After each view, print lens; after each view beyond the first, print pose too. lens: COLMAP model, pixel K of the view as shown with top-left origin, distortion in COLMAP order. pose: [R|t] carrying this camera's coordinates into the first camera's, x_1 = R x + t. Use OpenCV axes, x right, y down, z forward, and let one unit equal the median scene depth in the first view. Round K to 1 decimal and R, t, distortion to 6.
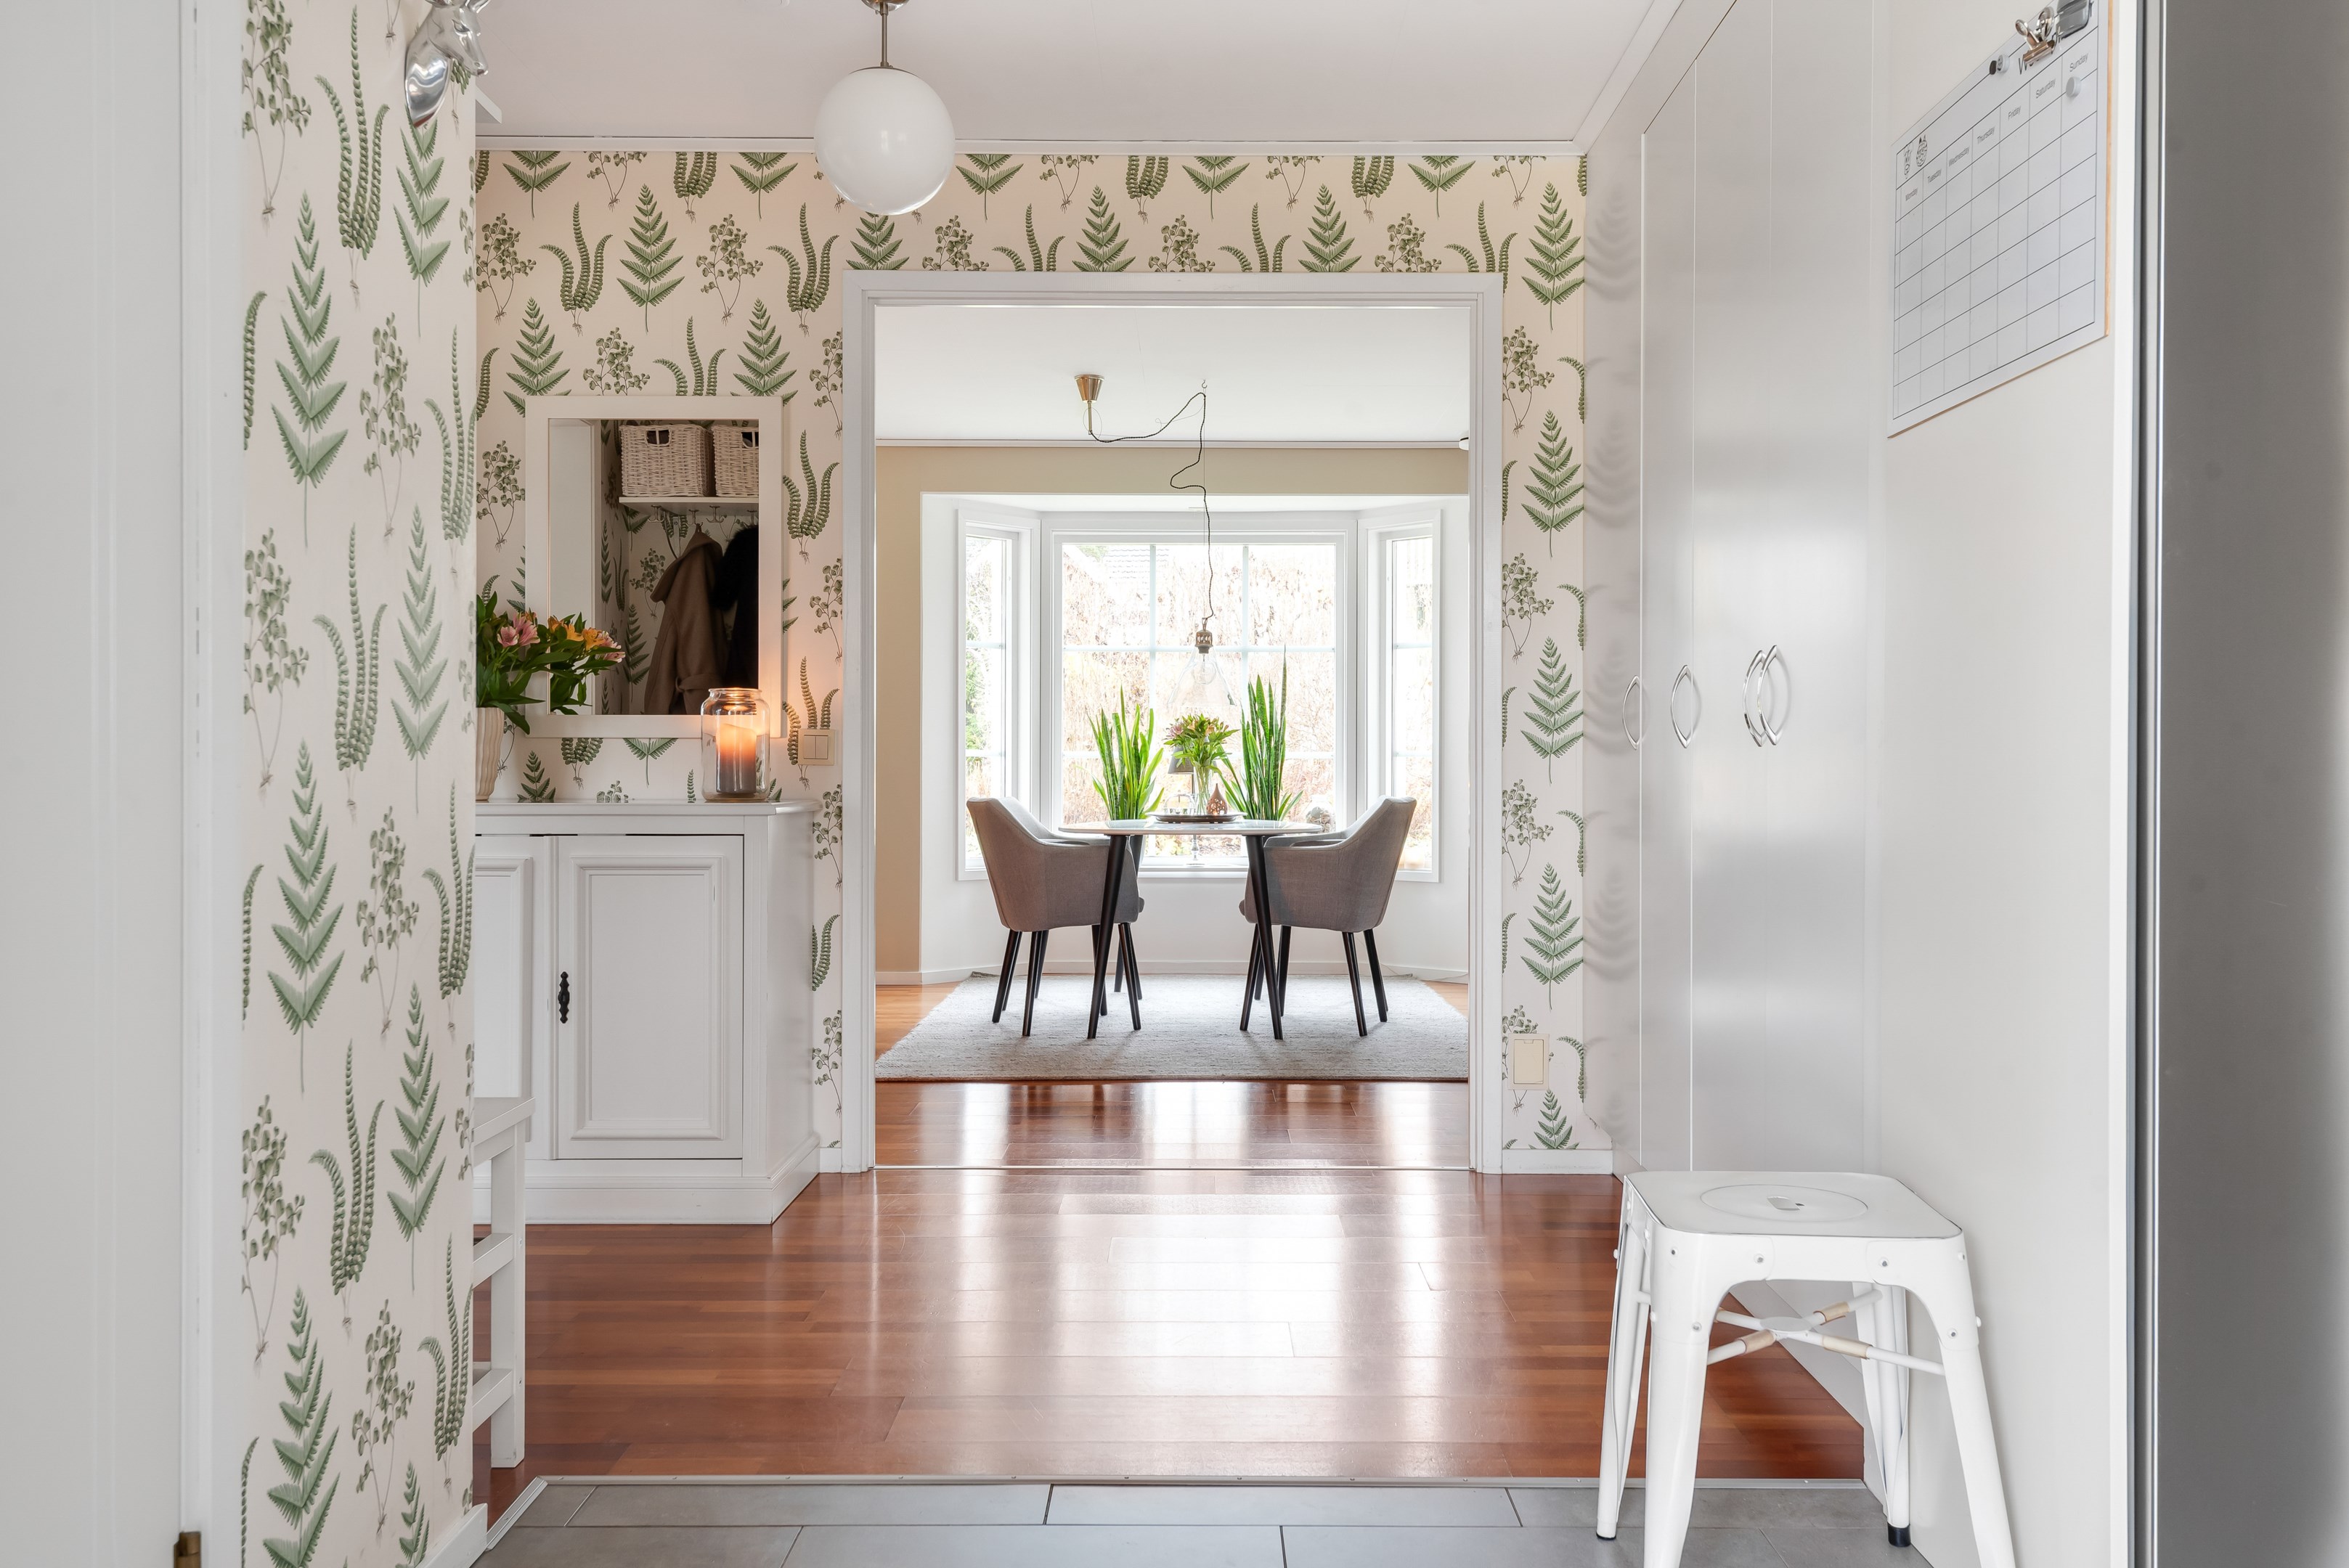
lens RADIAL K [[2004.5, 0, 1221.7], [0, 2004.5, 779.5], [0, 0, 1]] dist [0.040275, -0.038934]
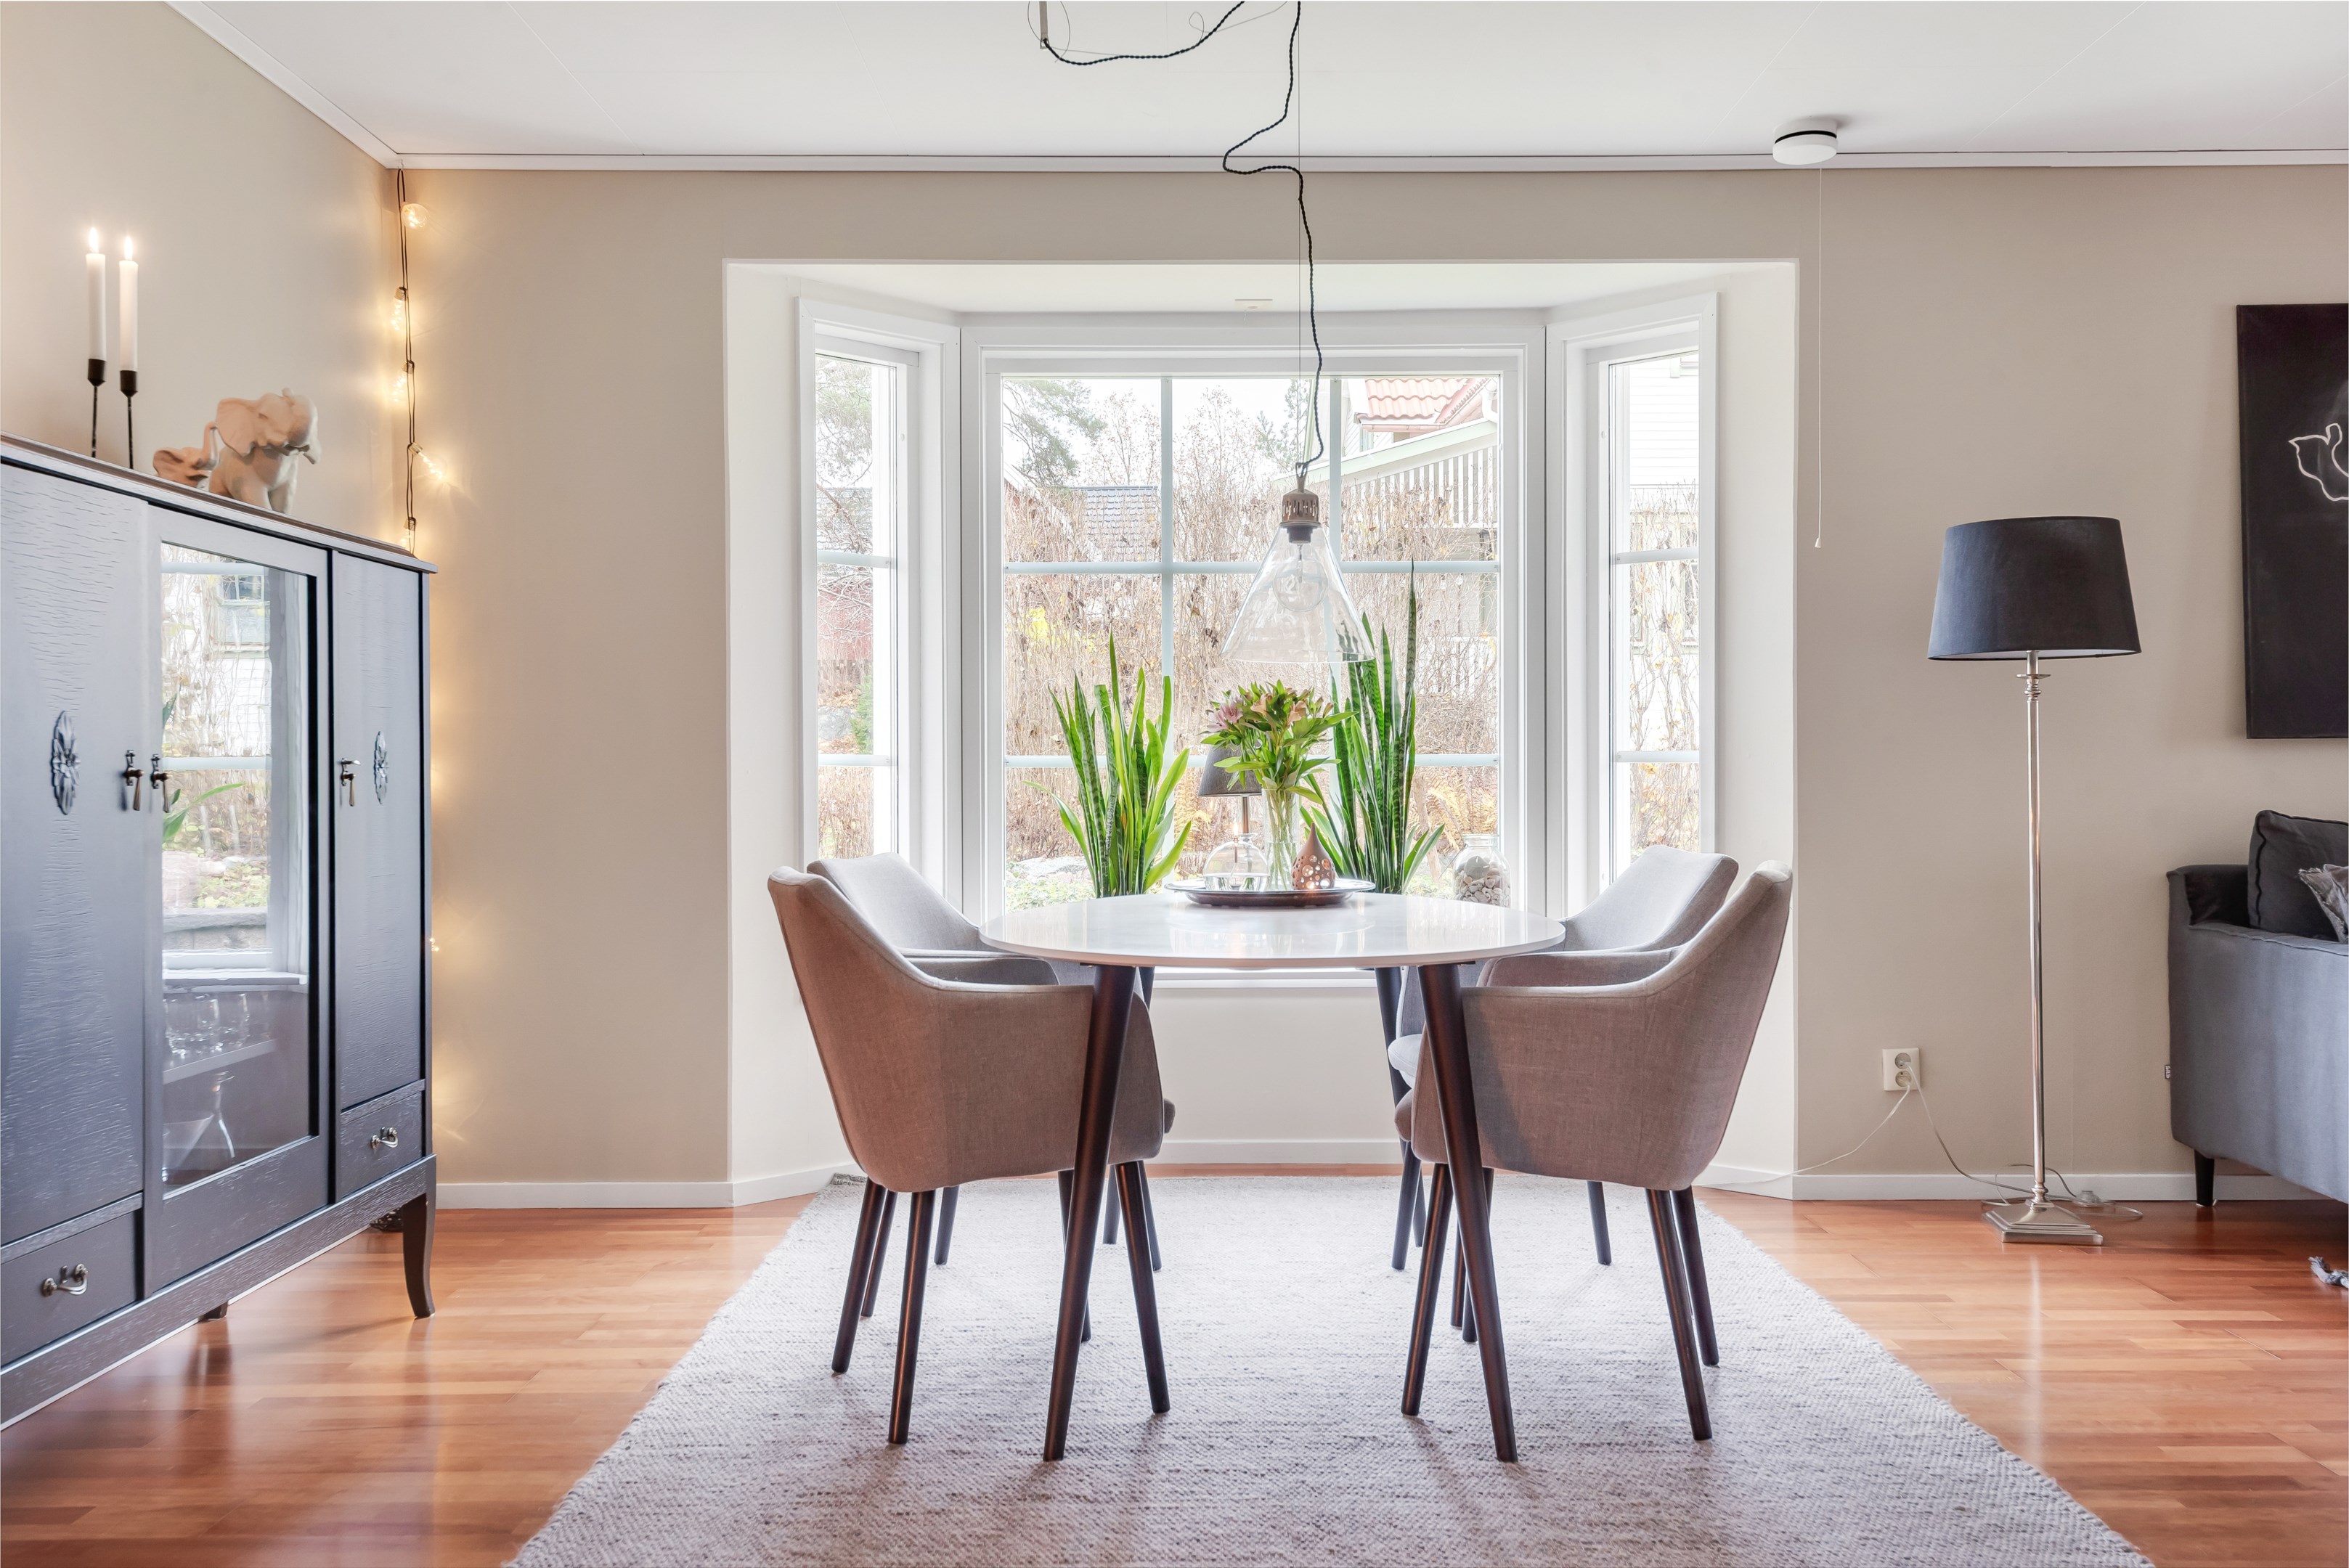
lens RADIAL K [[2004.5, 0, 1156.6], [0, 2004.5, 781.7], [0, 0, 1]] dist [0.040275, -0.038934]
pose [[0.999790, -0.004881, -0.019893, -0.033824], [0.004990, 0.999973, 0.005400, -0.012254], [0.019866, -0.005498, 0.999788, 0.571089]]
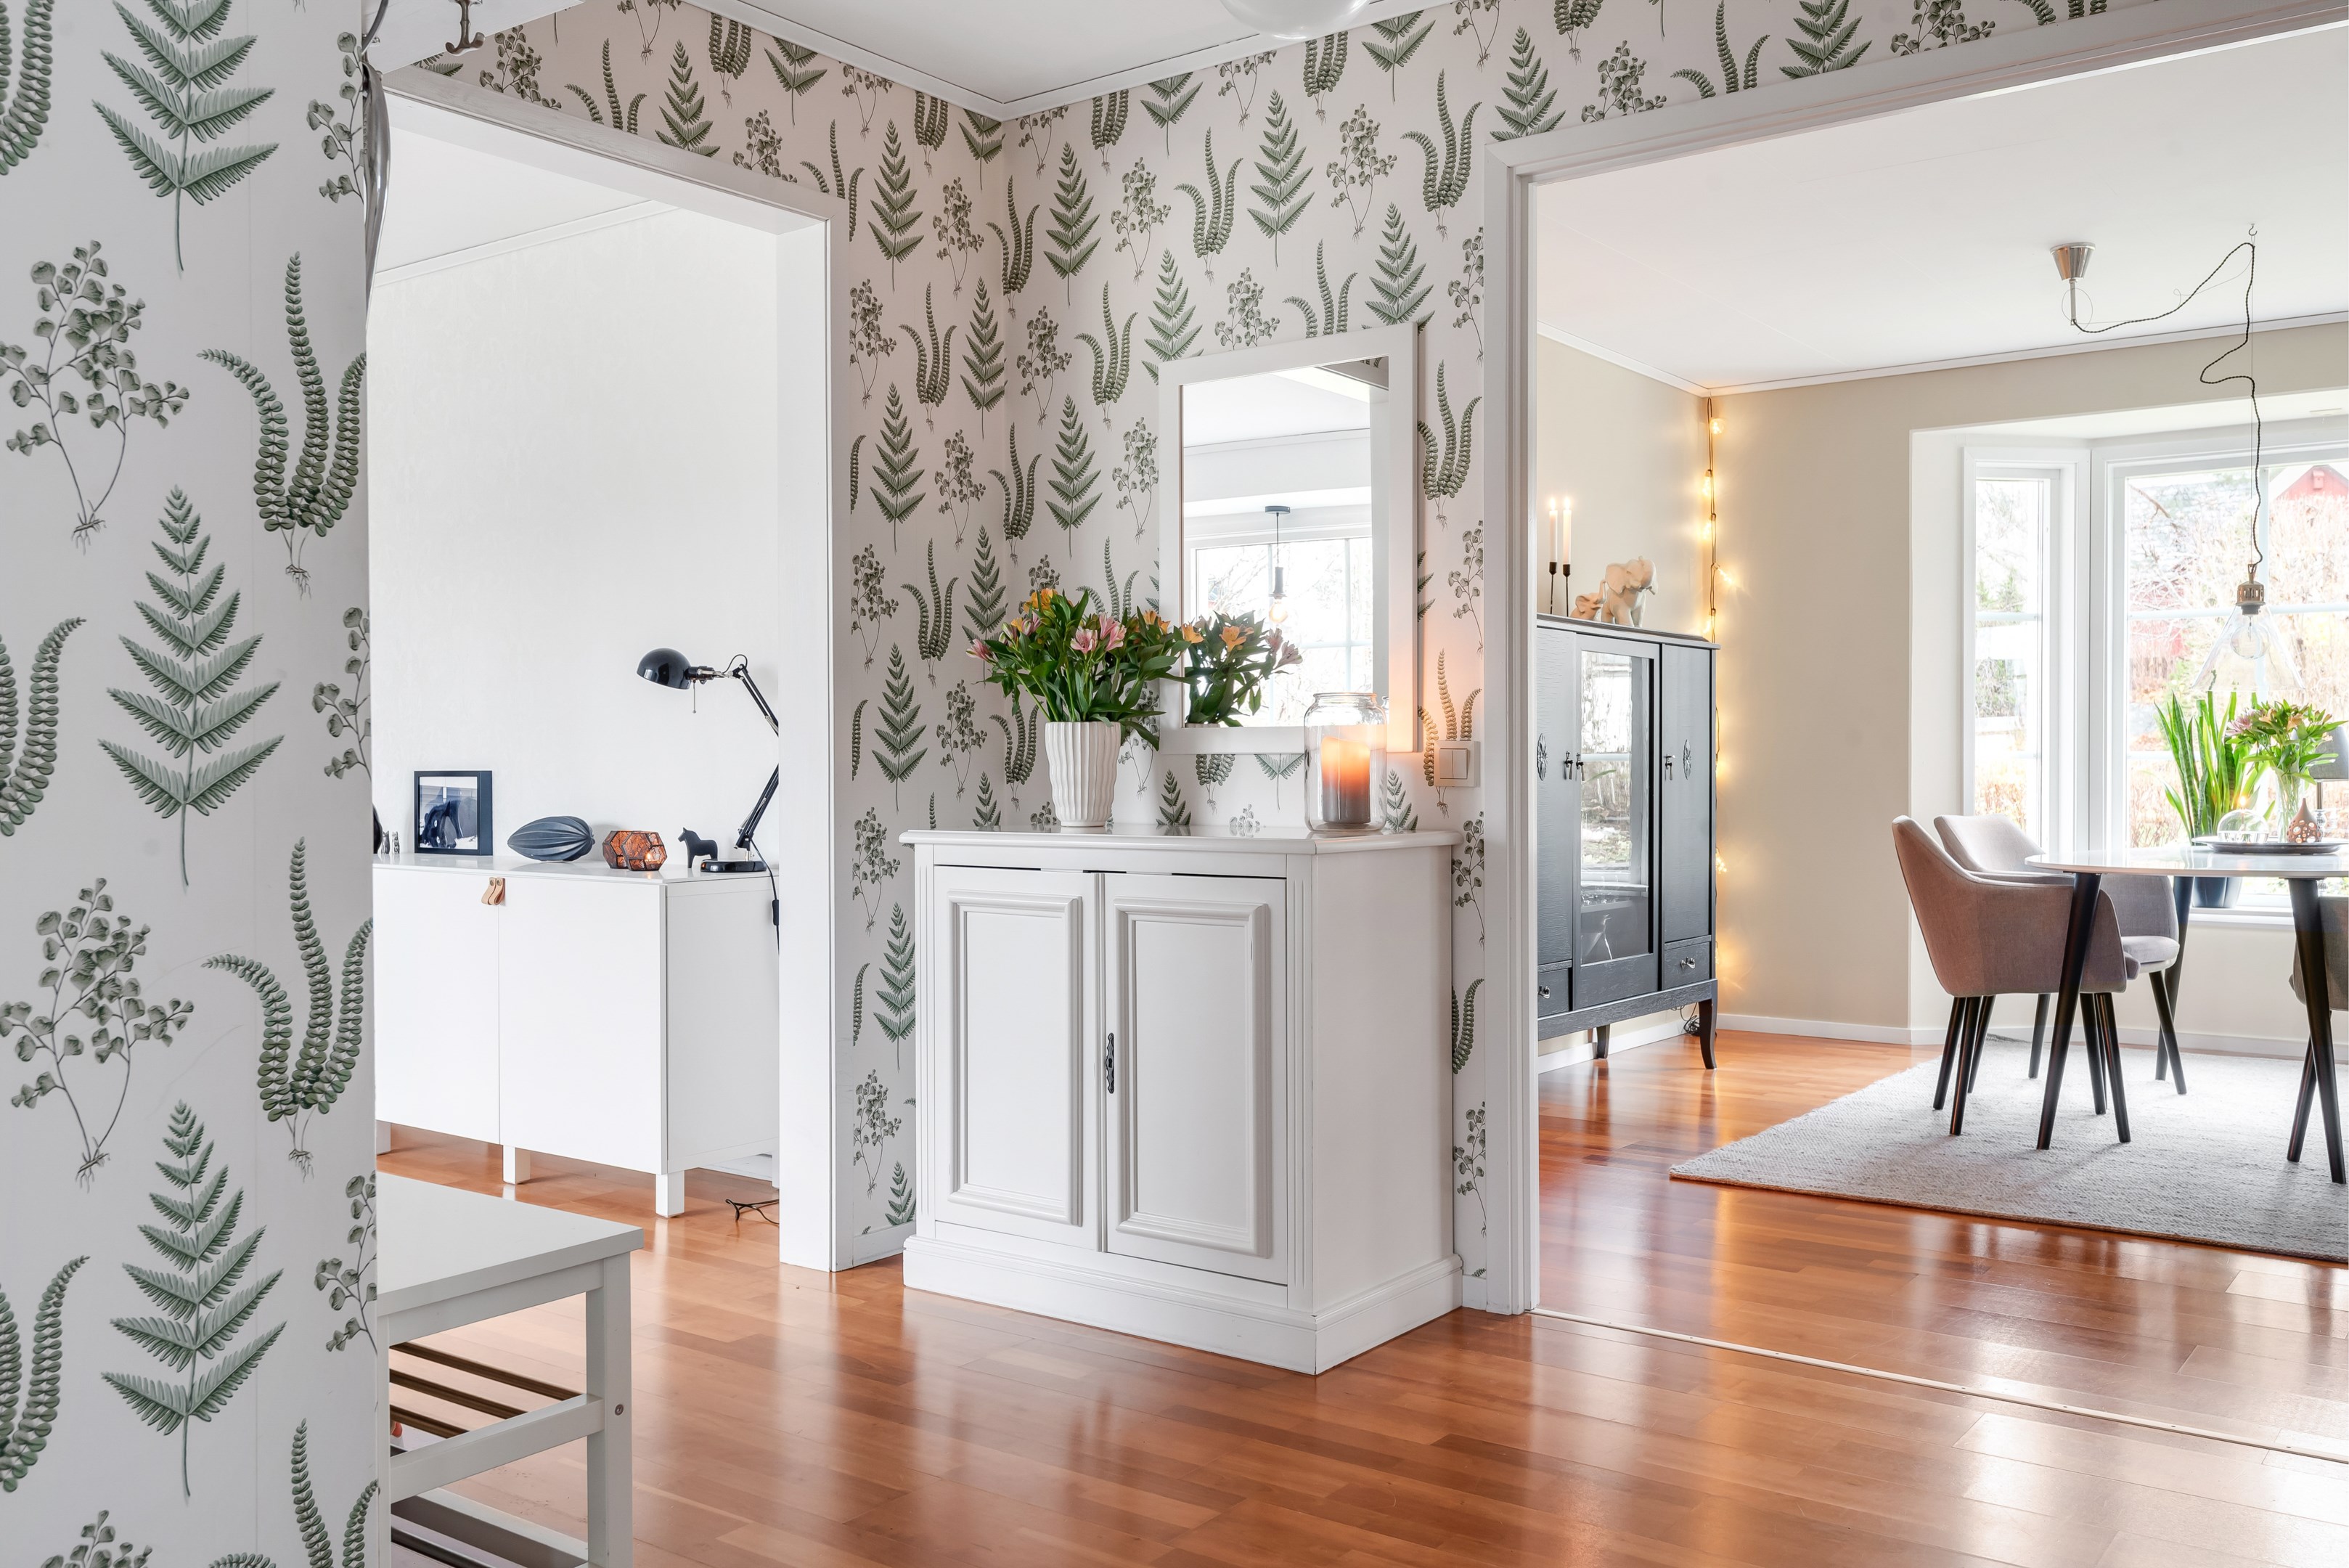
lens RADIAL K [[2004.8, 0, 1172.6], [0, 2004.8, 790.9], [0, 0, 1]] dist [0.040275, -0.038934]
pose [[0.789277, 0.004386, -0.614021, 0.133280], [0.002011, 0.999951, 0.009728, -0.009340], [0.614034, -0.008913, 0.789230, 0.217577]]
